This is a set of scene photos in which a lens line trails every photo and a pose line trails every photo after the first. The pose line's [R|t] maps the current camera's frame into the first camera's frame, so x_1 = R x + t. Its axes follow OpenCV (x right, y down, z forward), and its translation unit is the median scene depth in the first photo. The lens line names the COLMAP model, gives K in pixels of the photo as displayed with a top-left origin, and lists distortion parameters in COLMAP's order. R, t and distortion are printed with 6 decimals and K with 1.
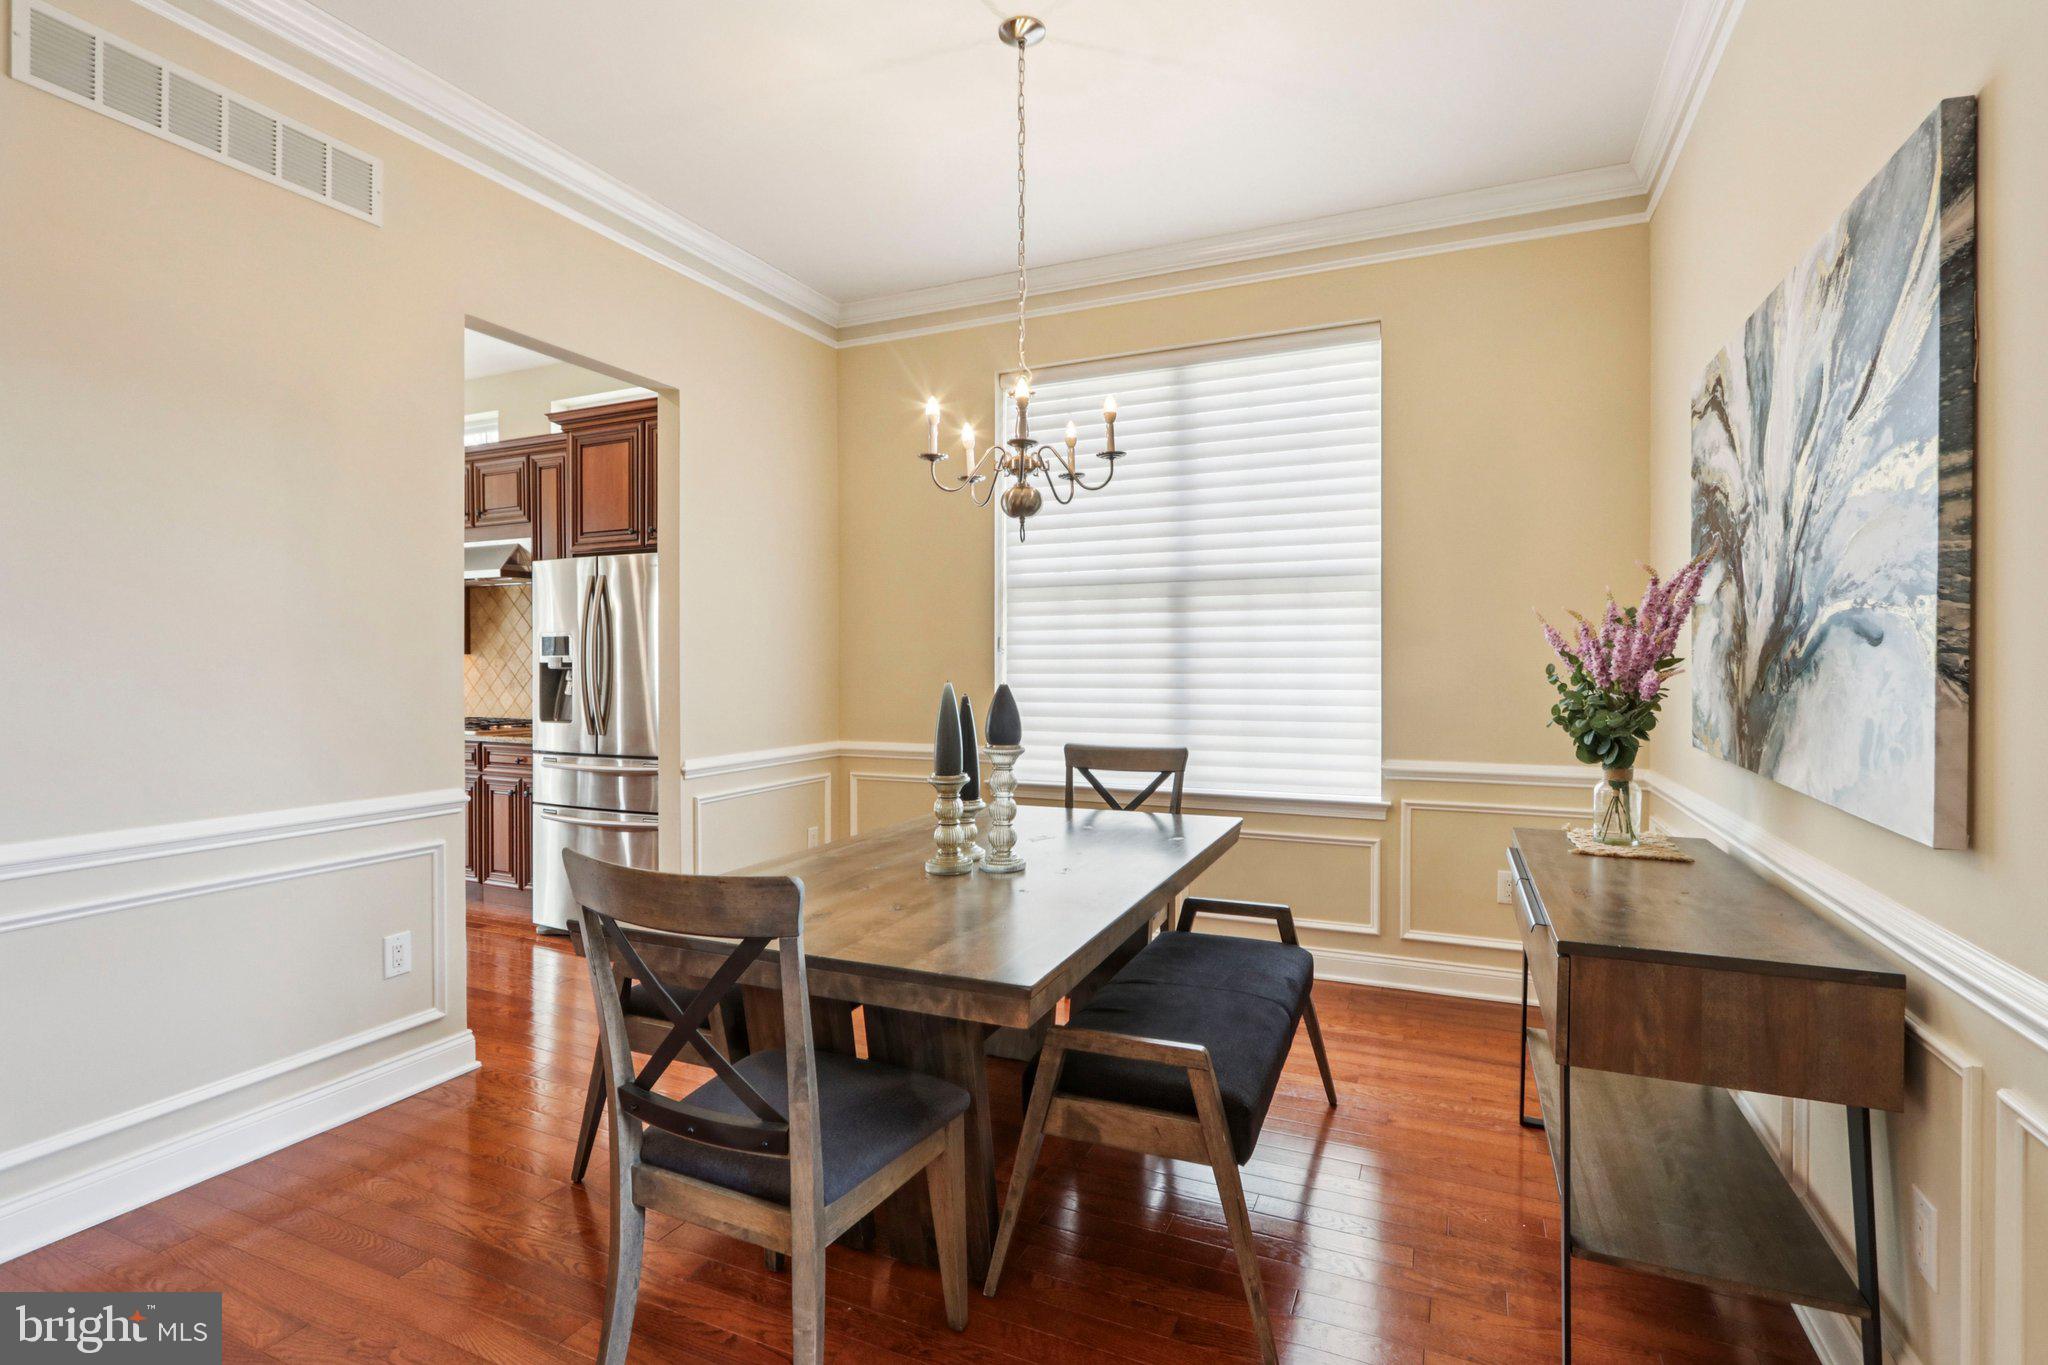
lens RADIAL K [[978.5, 0, 1015.6], [0, 978.5, 672.2], [0, 0, 1]] dist [-0.015068, 0.001747]
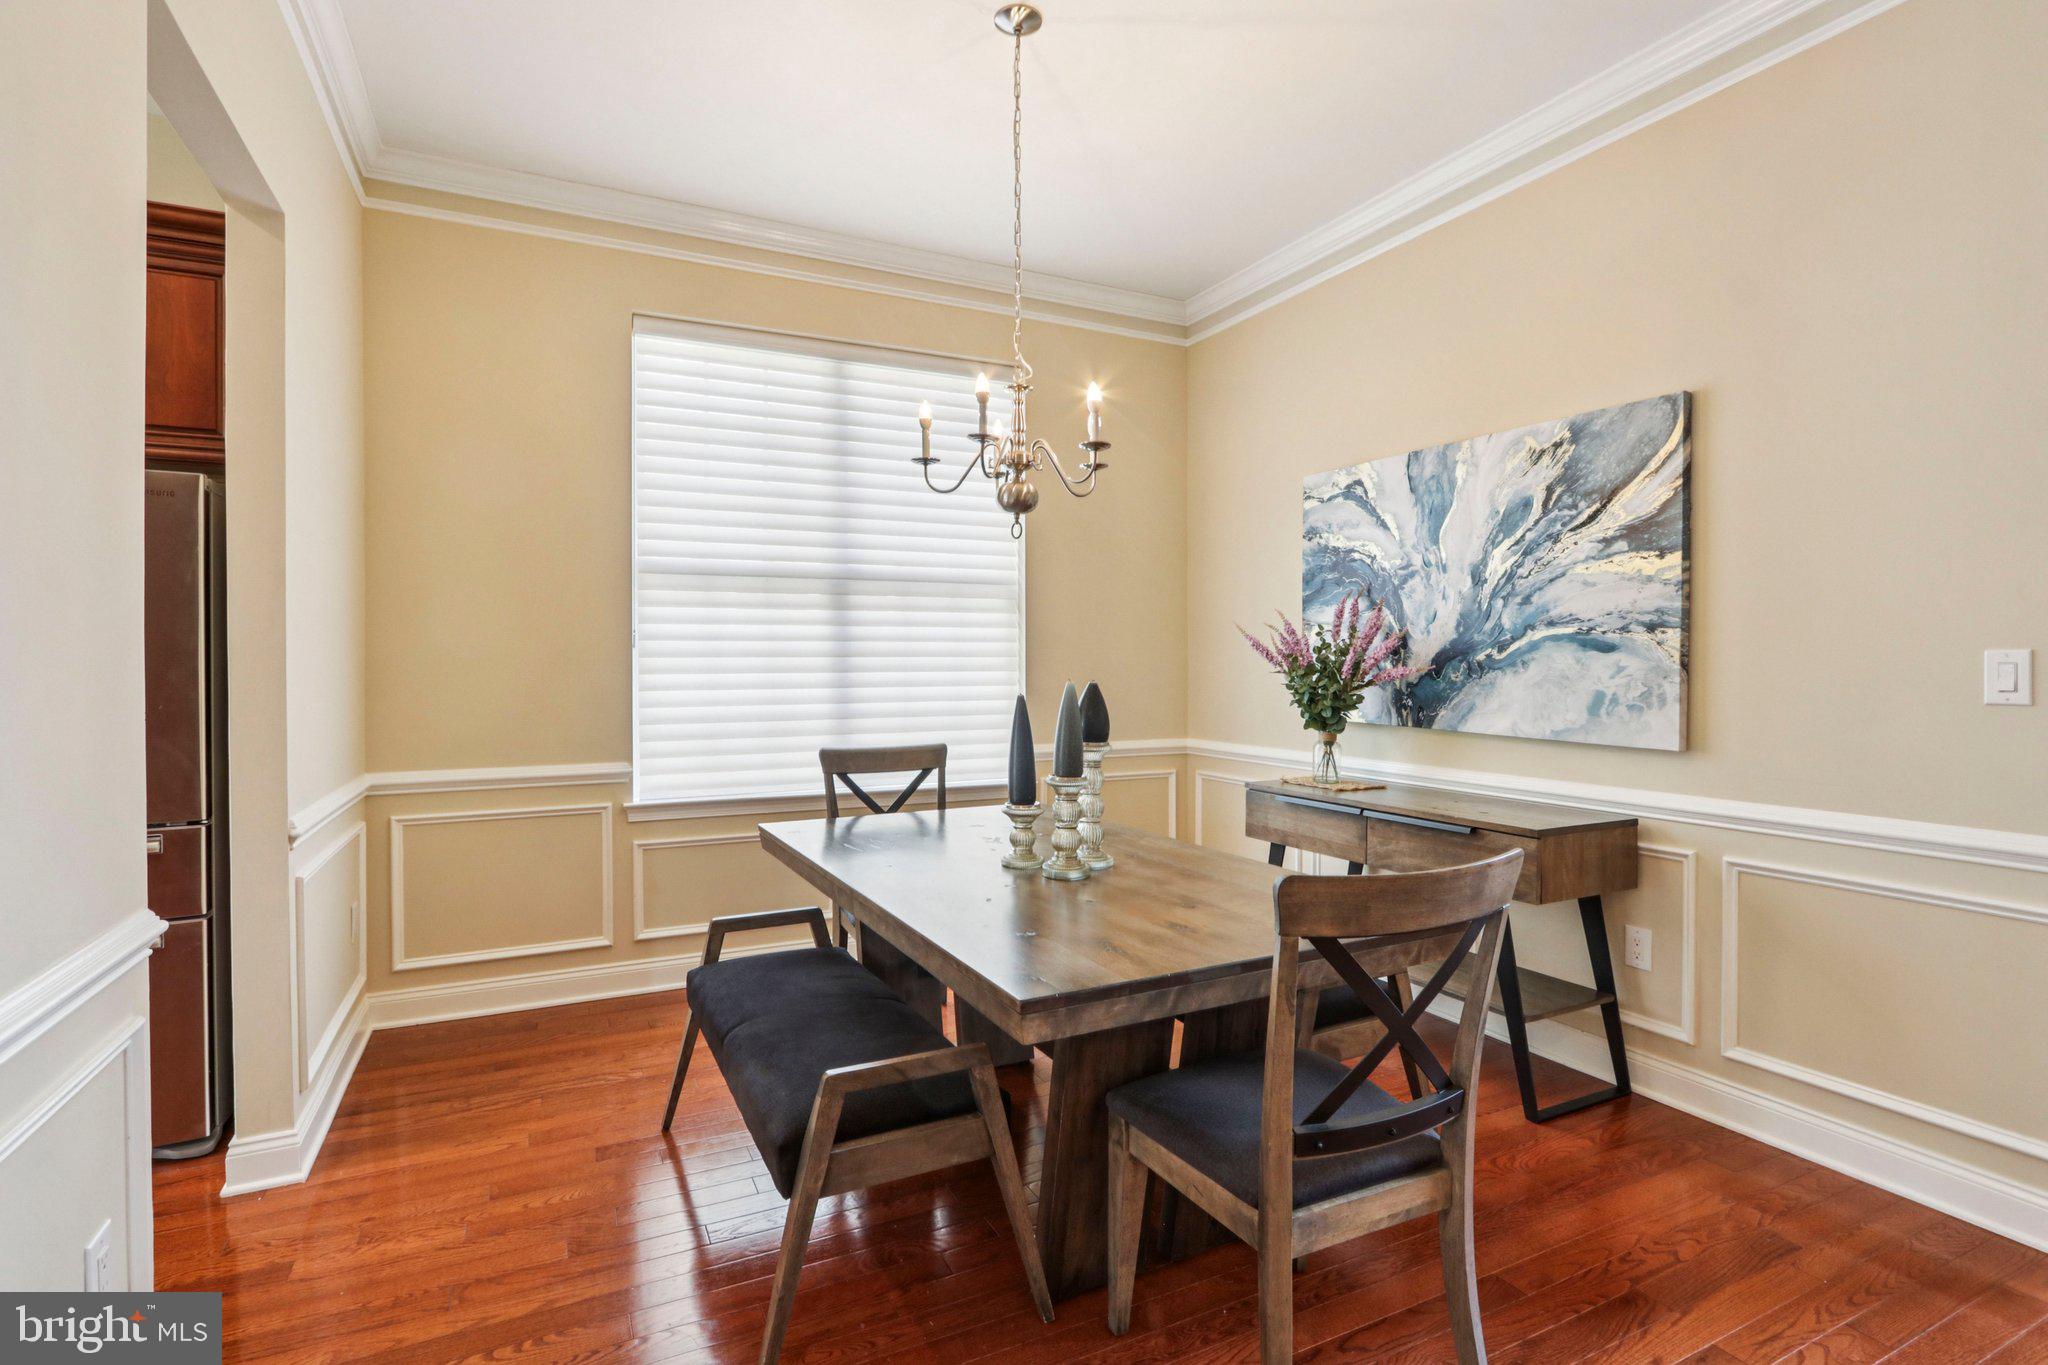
lens RADIAL K [[978.5, 0, 1015.6], [0, 978.5, 672.2], [0, 0, 1]] dist [-0.015068, 0.001747]
pose [[0.635691, -0.006940, 0.771913, -0.809981], [0.006729, 0.999971, 0.003448, -0.002063], [-0.771914, 0.003002, 0.635719, 0.403363]]
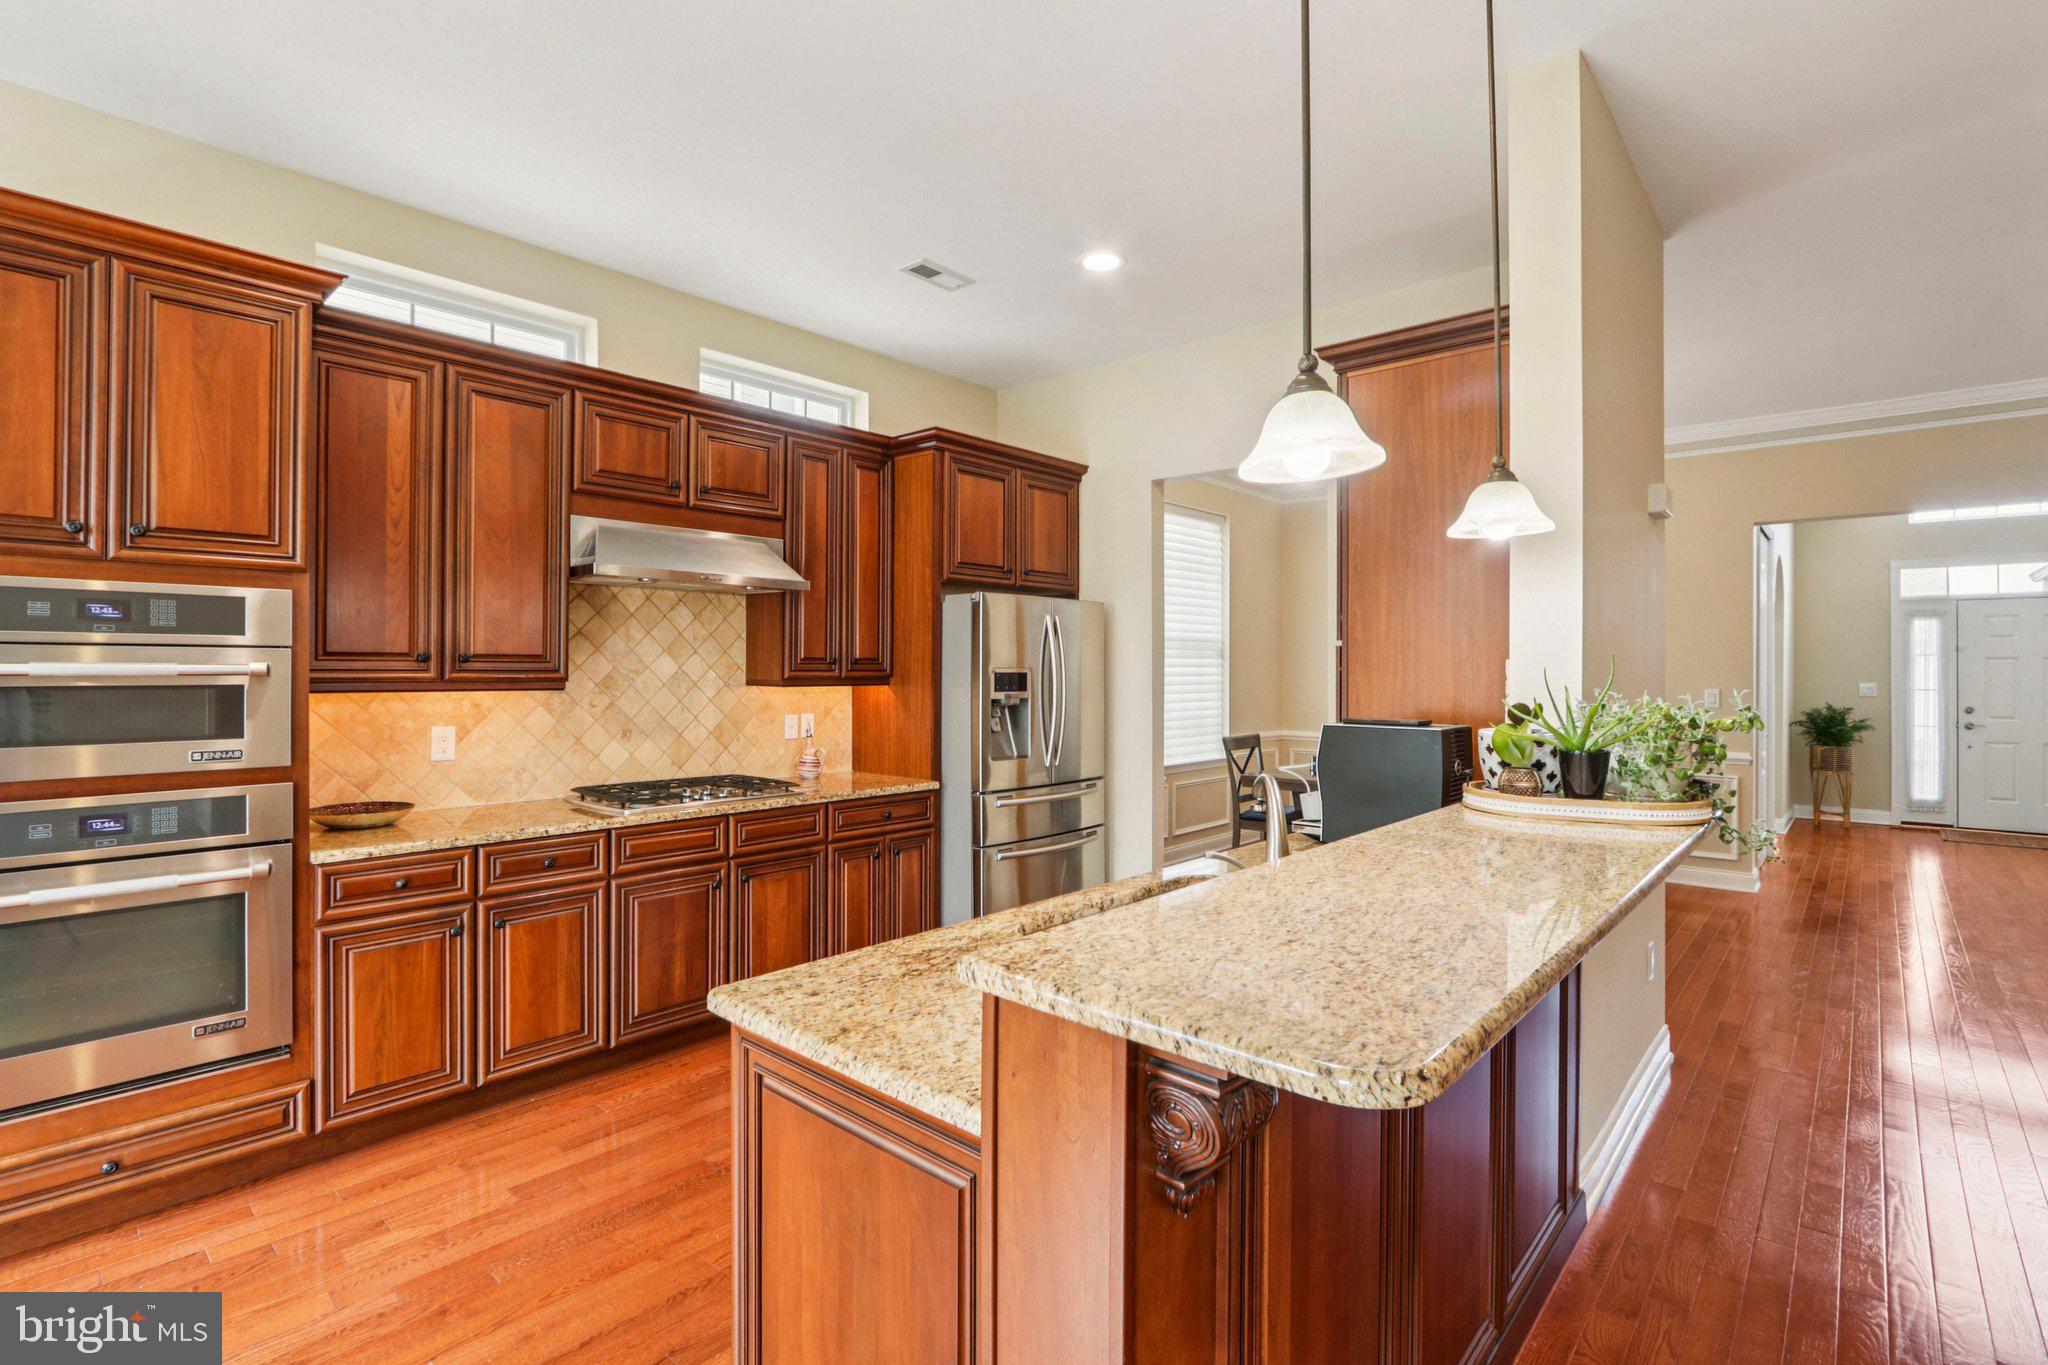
lens RADIAL K [[956.1, 0, 1016.0], [0, 956.1, 670.8], [0, 0, 1]] dist [-0.013398, 0.000720]
pose [[0.302994, -0.000148, 0.952992, -2.484990], [0.003870, 0.999992, -0.001075, -0.065705], [-0.952985, 0.004014, 0.302992, 1.245451]]
